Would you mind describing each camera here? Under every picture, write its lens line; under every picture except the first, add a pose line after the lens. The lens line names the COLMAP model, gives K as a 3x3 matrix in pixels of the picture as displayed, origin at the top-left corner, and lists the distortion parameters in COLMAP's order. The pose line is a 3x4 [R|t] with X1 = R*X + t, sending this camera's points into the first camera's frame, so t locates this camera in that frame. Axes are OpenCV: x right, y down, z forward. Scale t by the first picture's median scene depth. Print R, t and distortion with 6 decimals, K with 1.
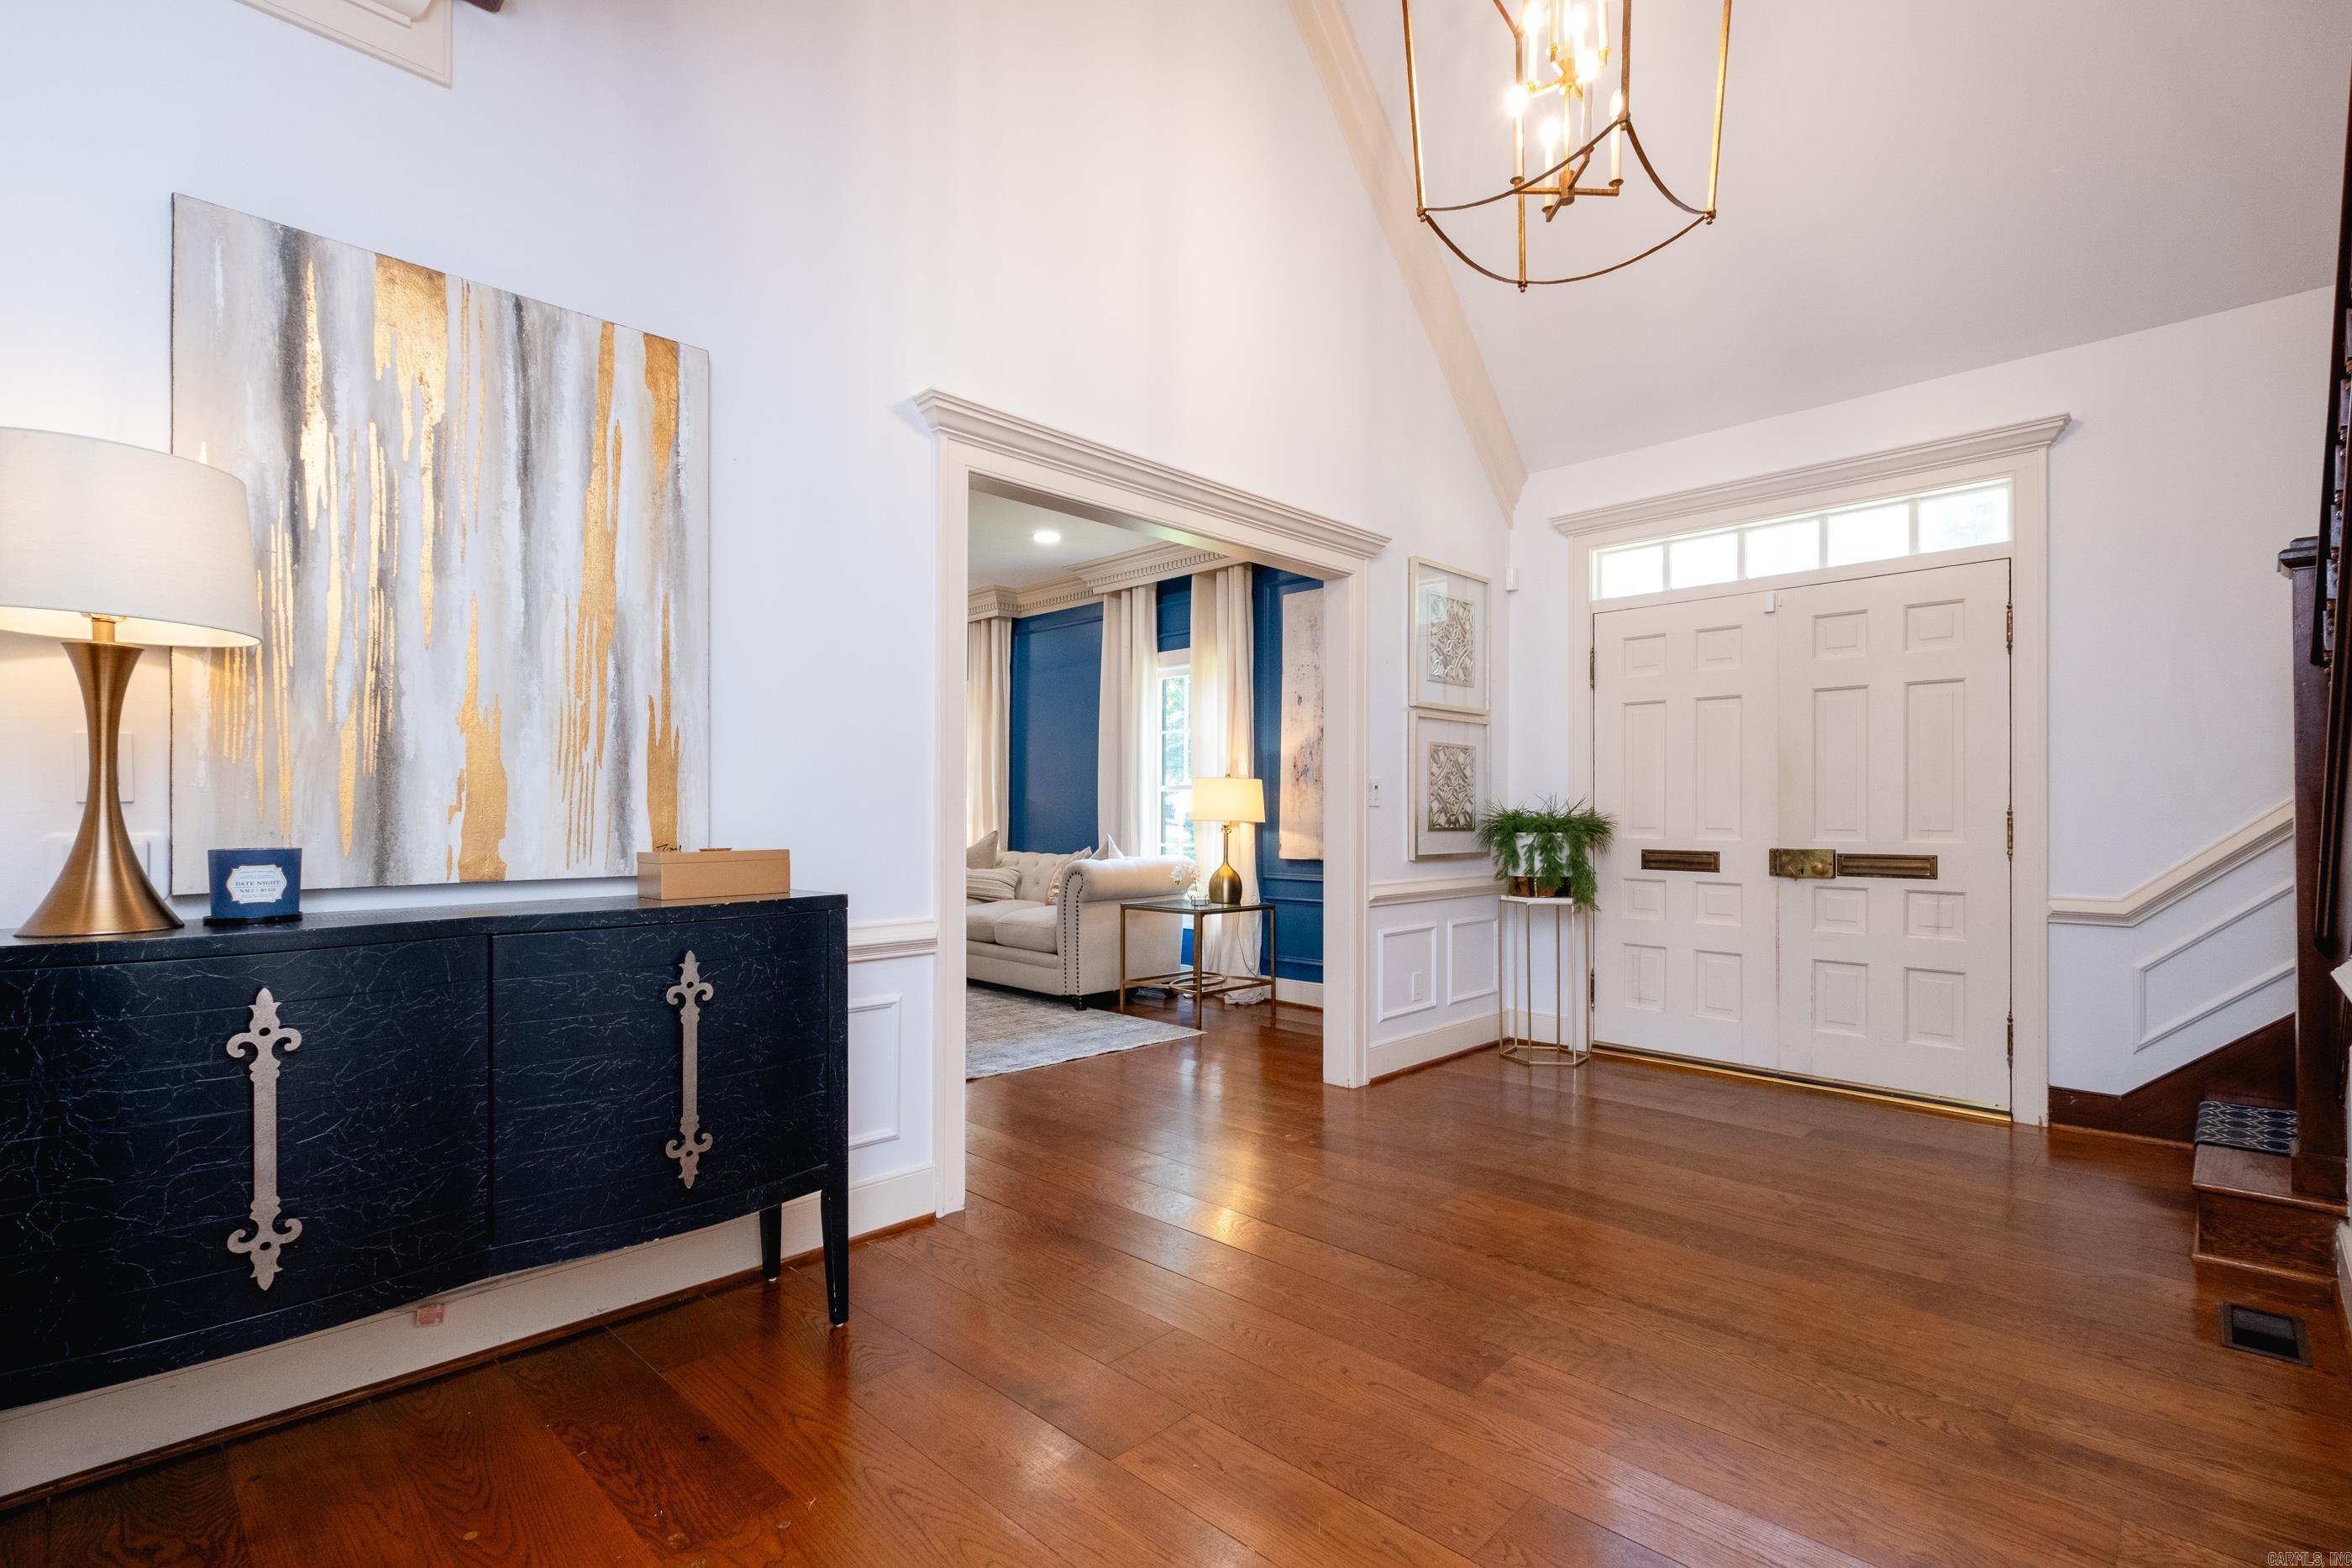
lens RADIAL K [[1074.1, 0, 1173.4], [0, 1074.1, 816.1], [0, 0, 1]] dist [0.000790, -0.000104]
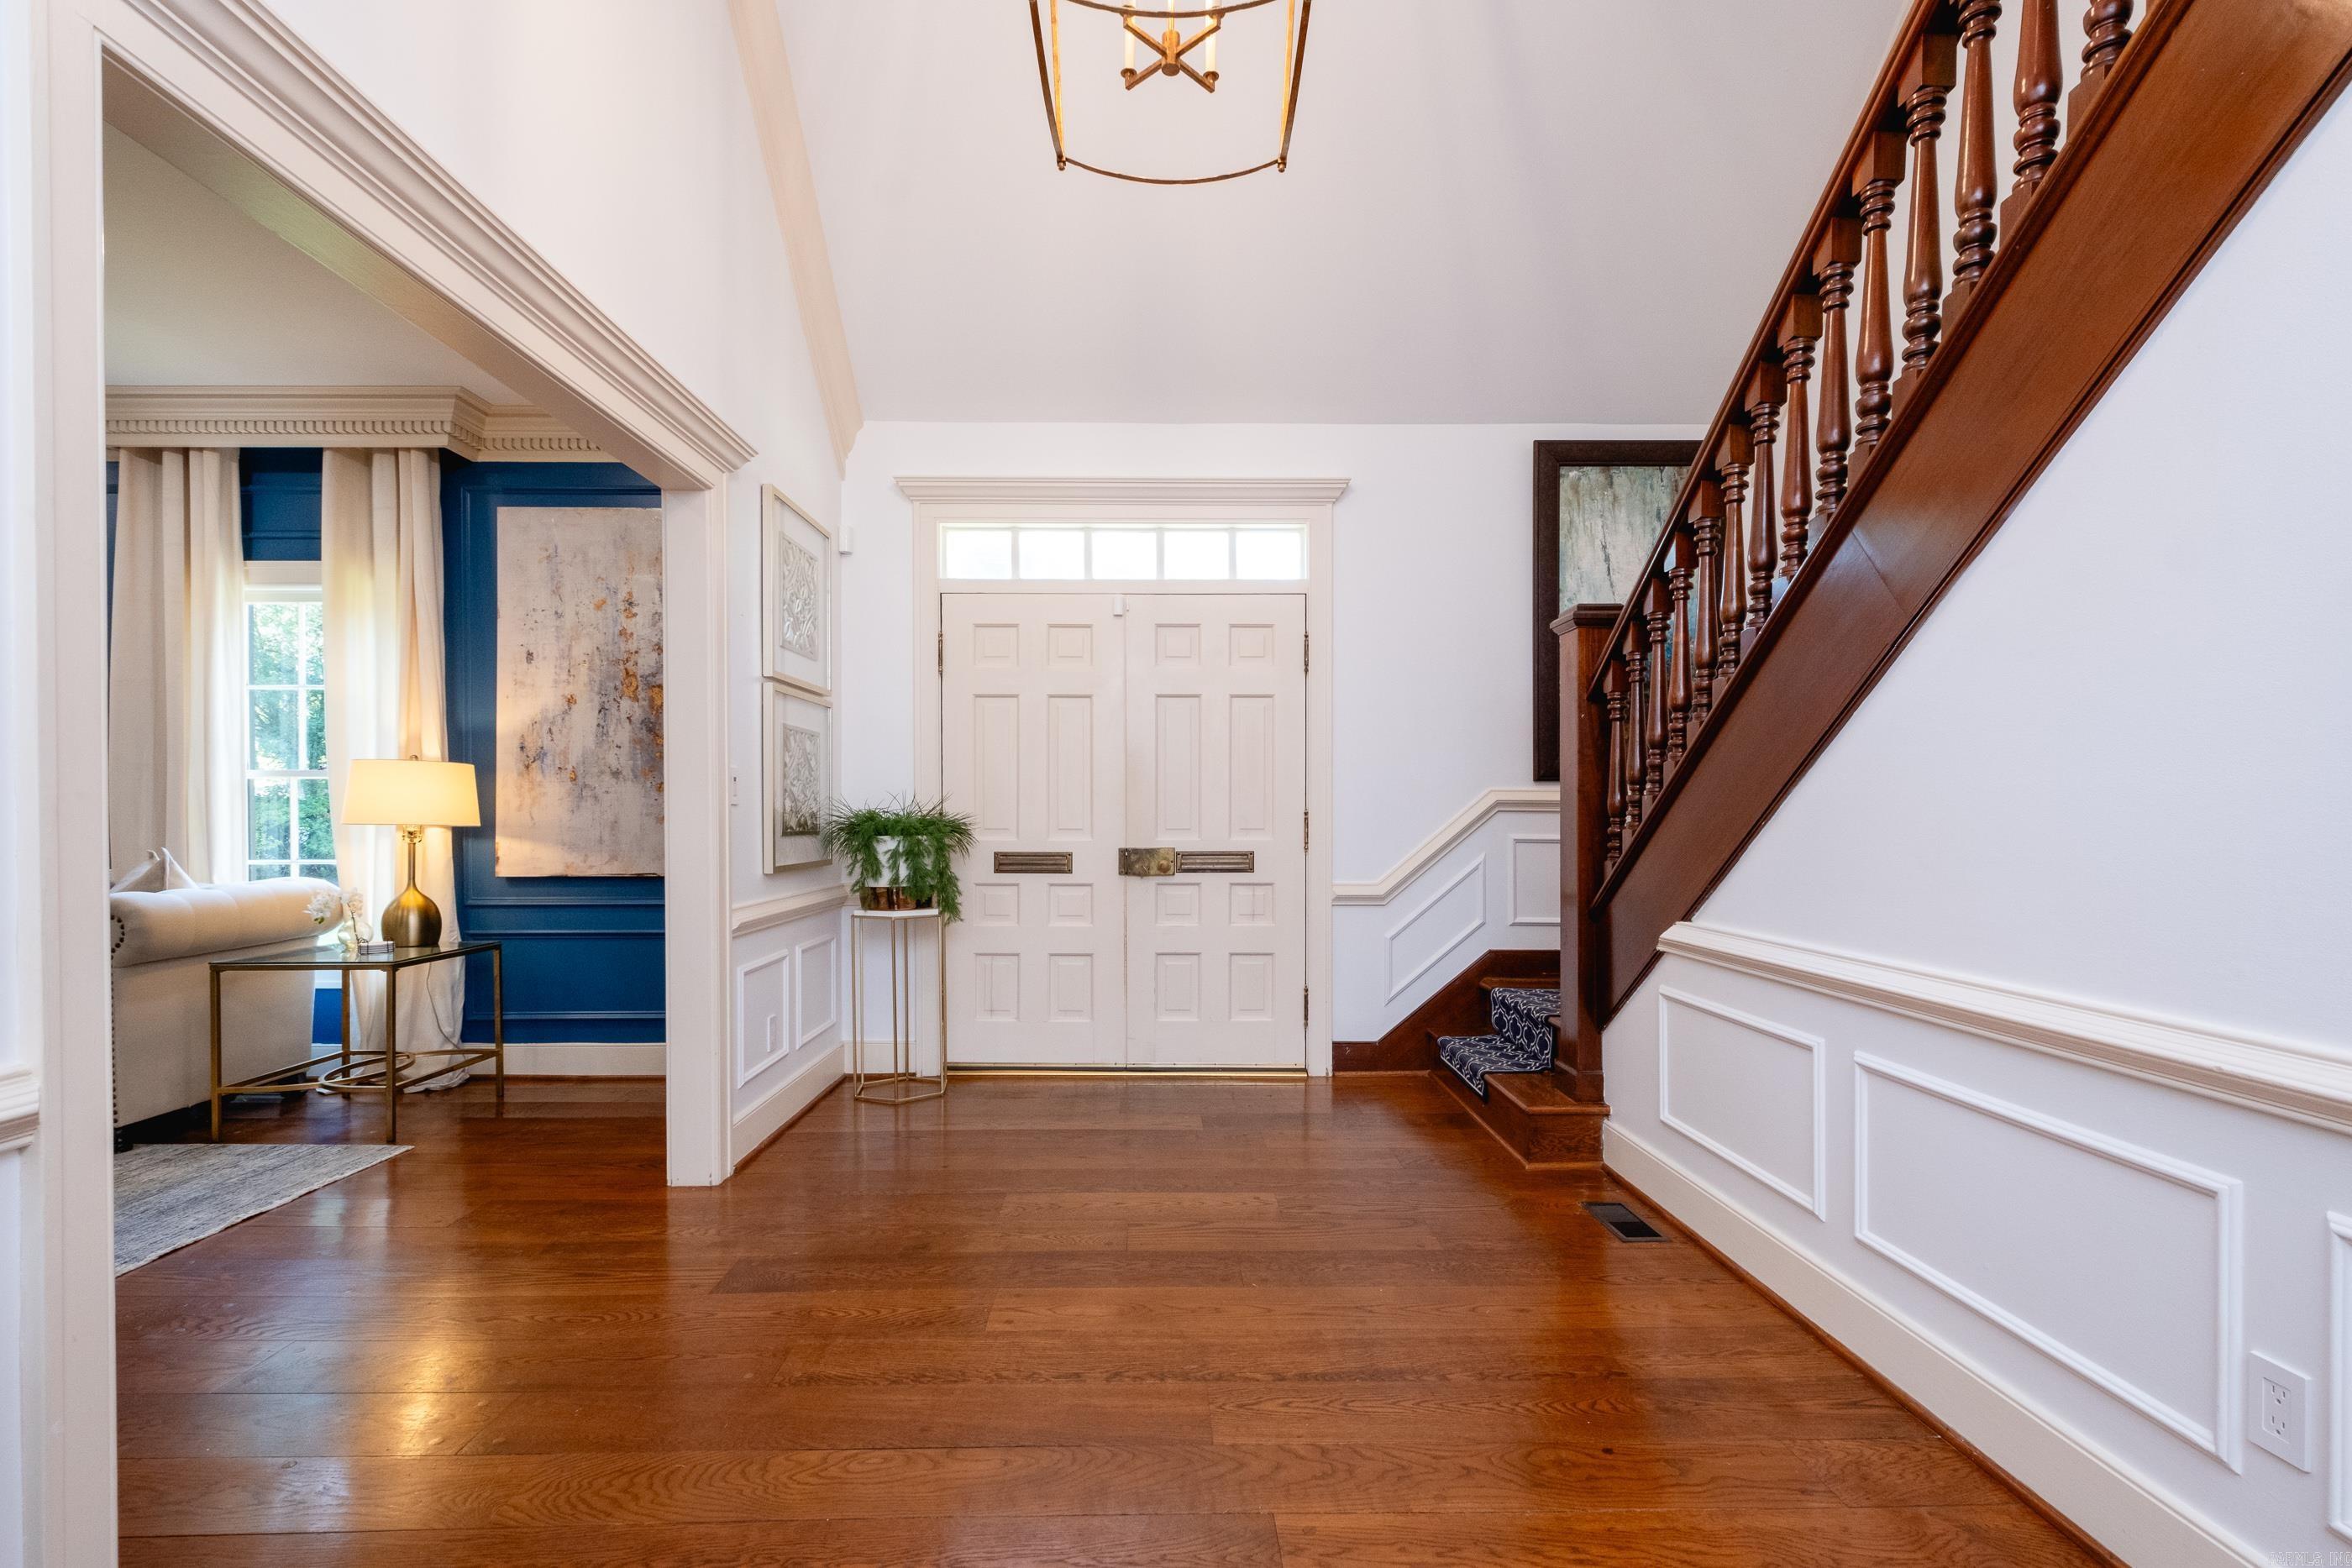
lens RADIAL K [[1072.6, 0, 1171.0], [0, 1072.6, 830.2], [0, 0, 1]] dist [0.000616, -0.000385]
pose [[0.698789, -0.011642, 0.715233, -0.126110], [0.001769, 0.999893, 0.014546, -0.001389], [-0.715326, -0.008899, 0.698734, 0.233261]]
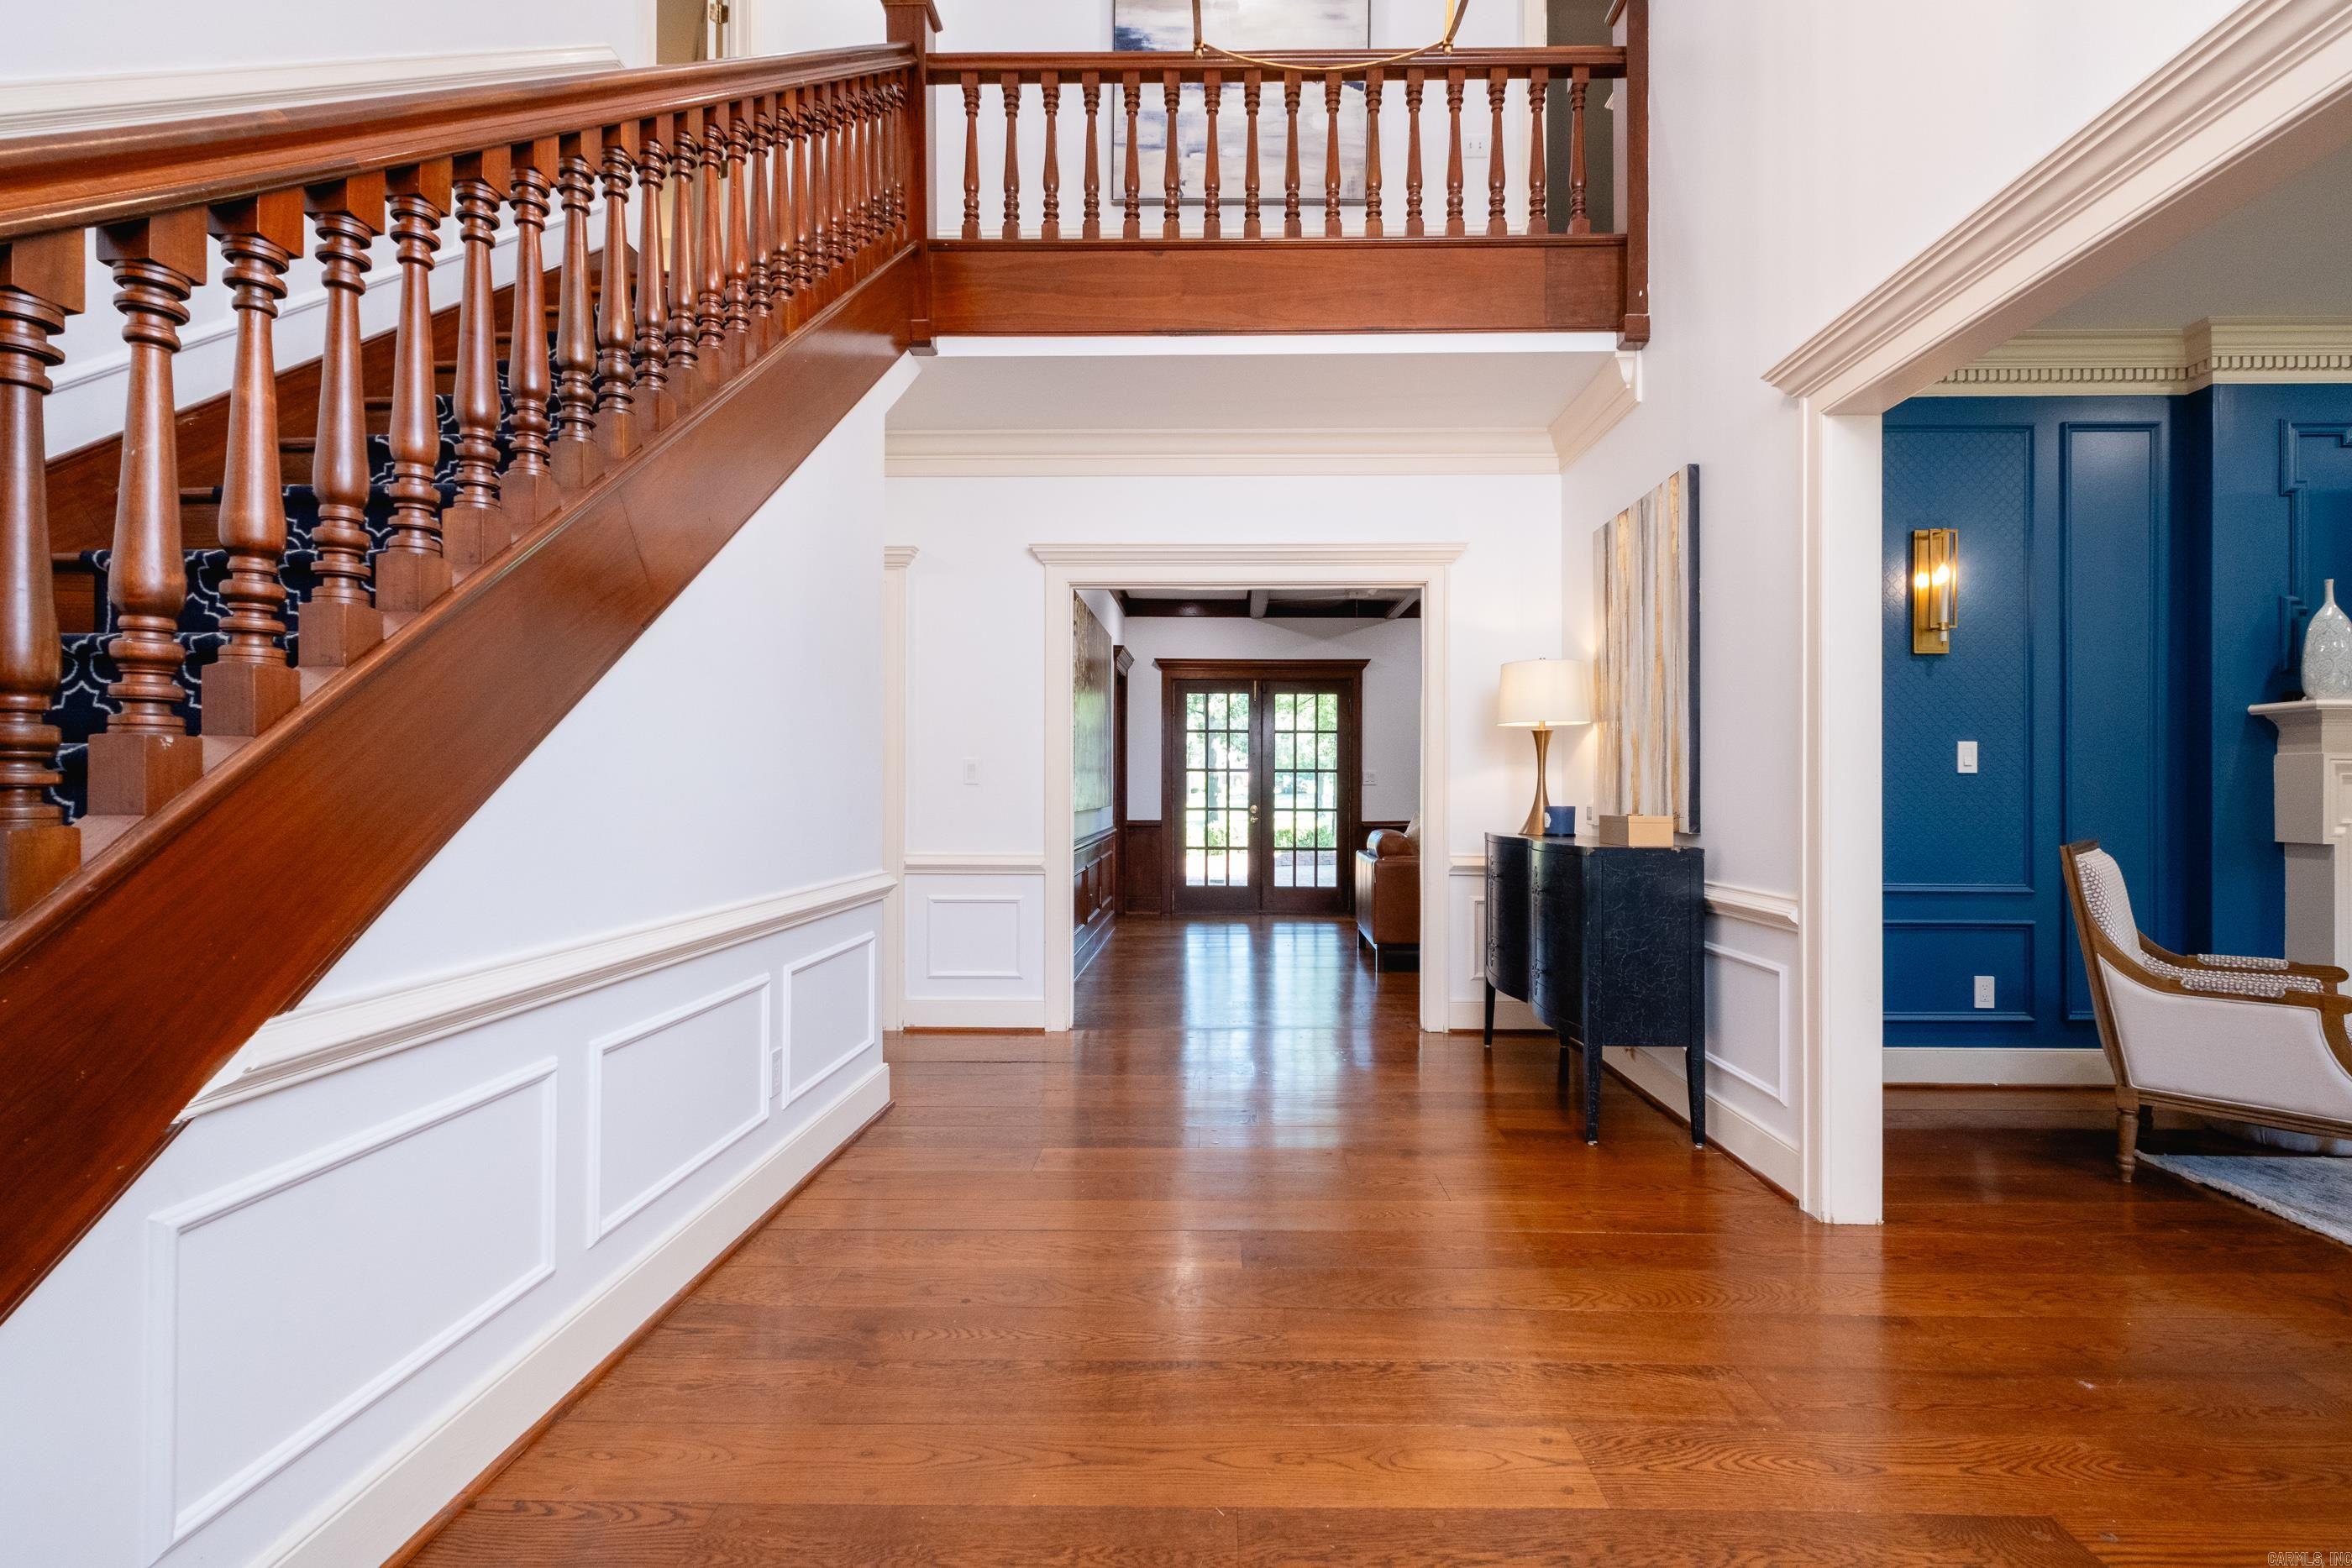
lens RADIAL K [[1076.4, 0, 1208.3], [0, 1076.4, 786.9], [0, 0, 1]] dist [-0.000856, -0.000460]
pose [[-0.721188, -0.004595, -0.692724, 0.510121], [-0.002716, 0.999989, -0.003806, -0.000531], [0.692734, -0.000863, -0.721193, 0.808047]]
